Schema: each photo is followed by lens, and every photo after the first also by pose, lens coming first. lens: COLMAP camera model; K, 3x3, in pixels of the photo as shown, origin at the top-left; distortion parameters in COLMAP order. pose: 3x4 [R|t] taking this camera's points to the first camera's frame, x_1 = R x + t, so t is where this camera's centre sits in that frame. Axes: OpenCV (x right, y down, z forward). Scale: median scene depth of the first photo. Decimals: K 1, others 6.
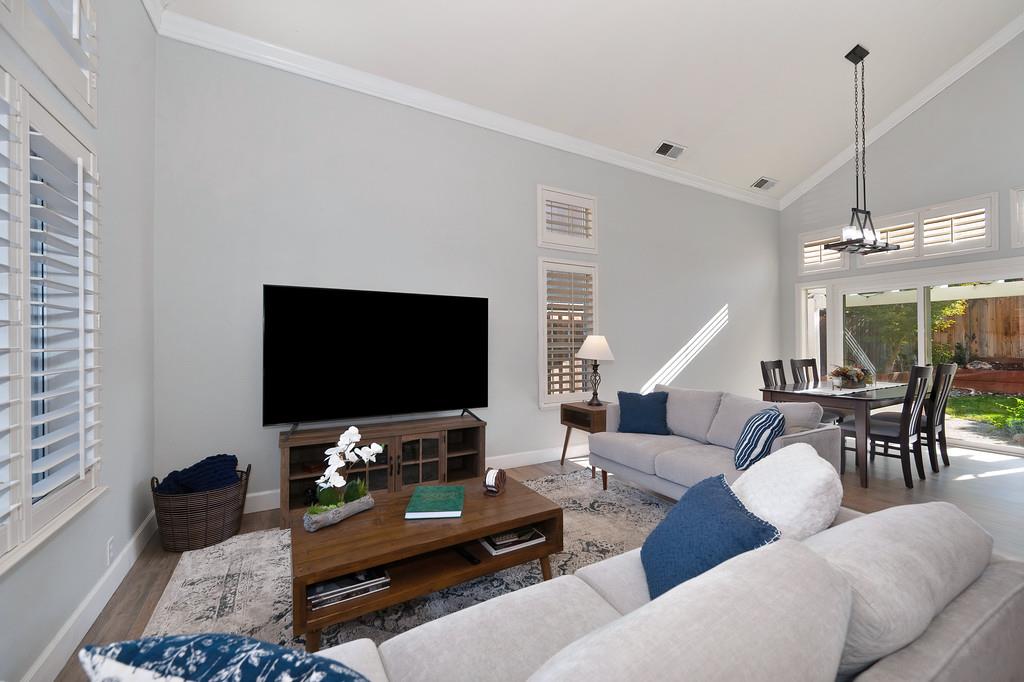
lens RADIAL K [[403.3, 0, 512.0], [0, 403.3, 341.0], [0, 0, 1]] dist [-0.001512, -0.000053]
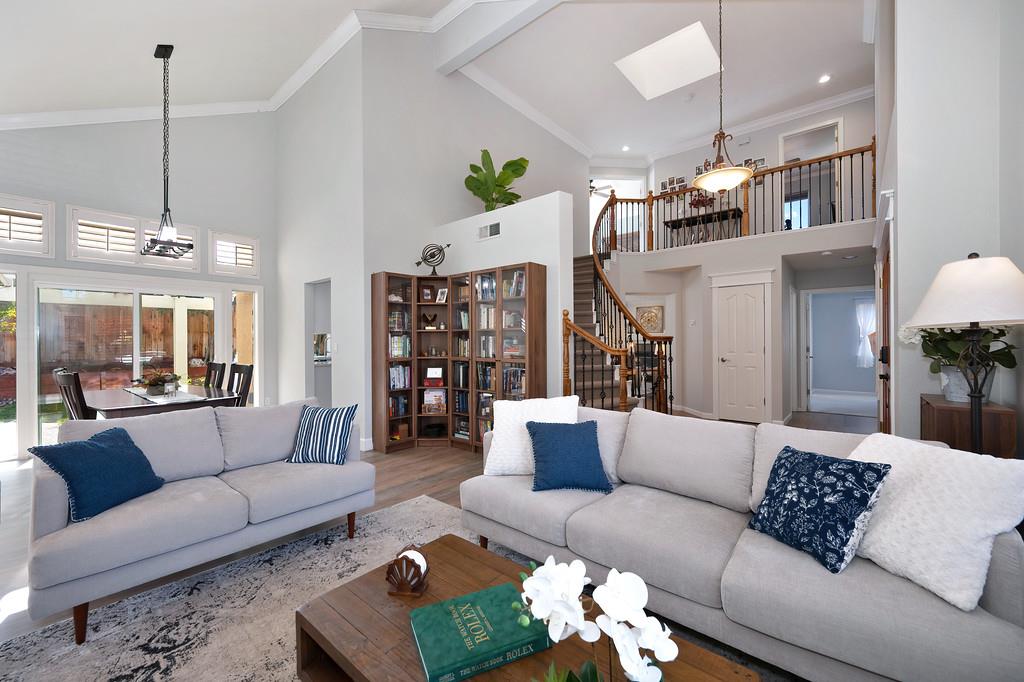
lens RADIAL K [[404.1, 0, 514.5], [0, 404.1, 343.8], [0, 0, 1]] dist [-0.000917, -0.000015]
pose [[-0.352336, 0.001912, 0.935872, -0.336948], [0.002381, 0.999997, -0.001147, 0.001574], [-0.935871, 0.001824, -0.352339, 0.533362]]
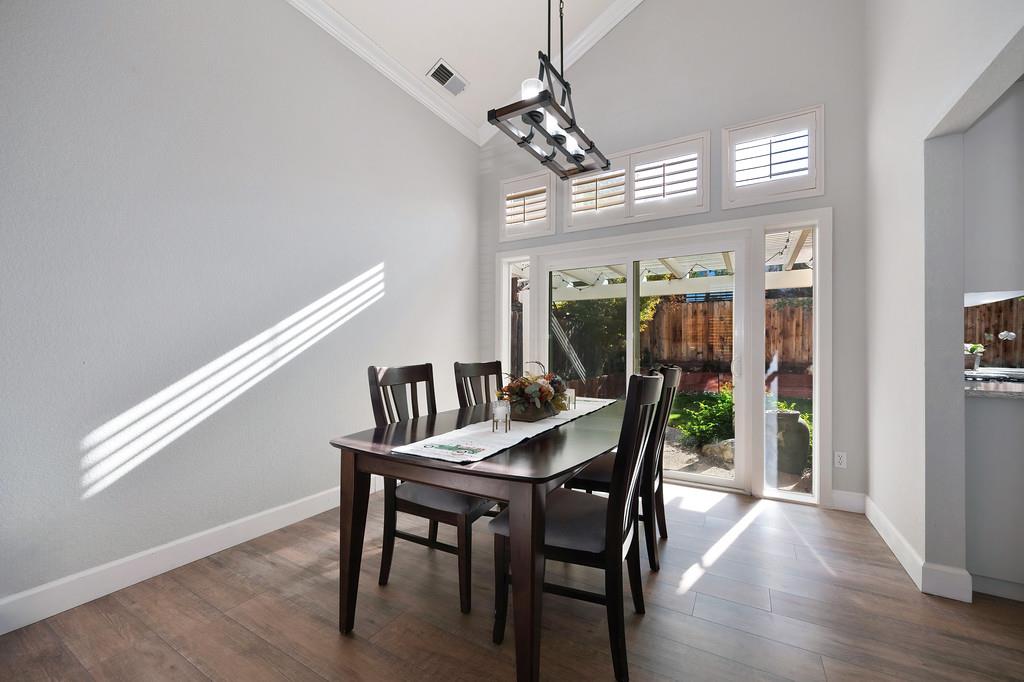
lens RADIAL K [[402.6, 0, 512.8], [0, 402.6, 348.4], [0, 0, 1]] dist [-0.000077, 0.000081]
pose [[0.859579, 0.010394, 0.510897, 0.543090], [-0.012463, 0.999922, 0.000626, 0.028521], [-0.510851, -0.006906, 0.859641, 0.565037]]
